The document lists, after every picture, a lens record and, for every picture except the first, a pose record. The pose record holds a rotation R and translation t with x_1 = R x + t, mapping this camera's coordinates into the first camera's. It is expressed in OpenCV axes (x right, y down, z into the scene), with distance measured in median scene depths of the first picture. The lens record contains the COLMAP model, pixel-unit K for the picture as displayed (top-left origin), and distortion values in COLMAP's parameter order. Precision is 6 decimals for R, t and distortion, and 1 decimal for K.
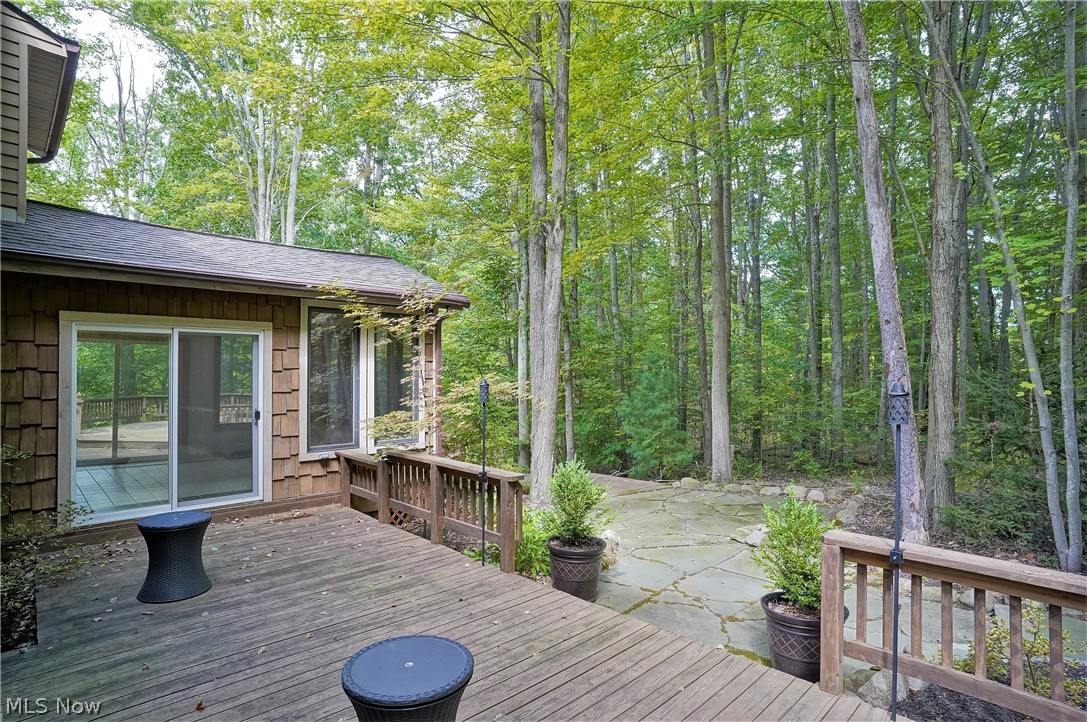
lens RADIAL K [[573.3, 0, 566.2], [0, 573.3, 370.1], [0, 0, 1]] dist [-0.084403, 0.039010]
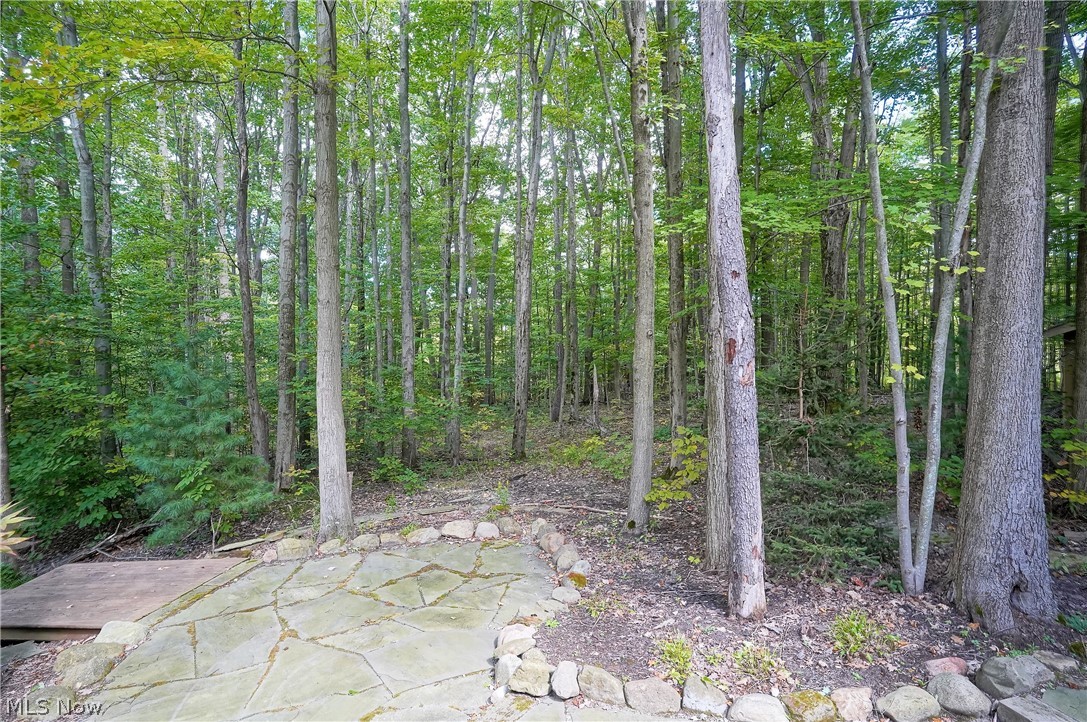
lens RADIAL K [[573.3, 0, 566.2], [0, 573.3, 370.1], [0, 0, 1]] dist [-0.084403, 0.039010]
pose [[0.663073, -0.019801, 0.748293, -0.020390], [0.006497, 0.999765, 0.020698, 0.004055], [-0.748527, -0.008863, 0.663046, 0.345487]]
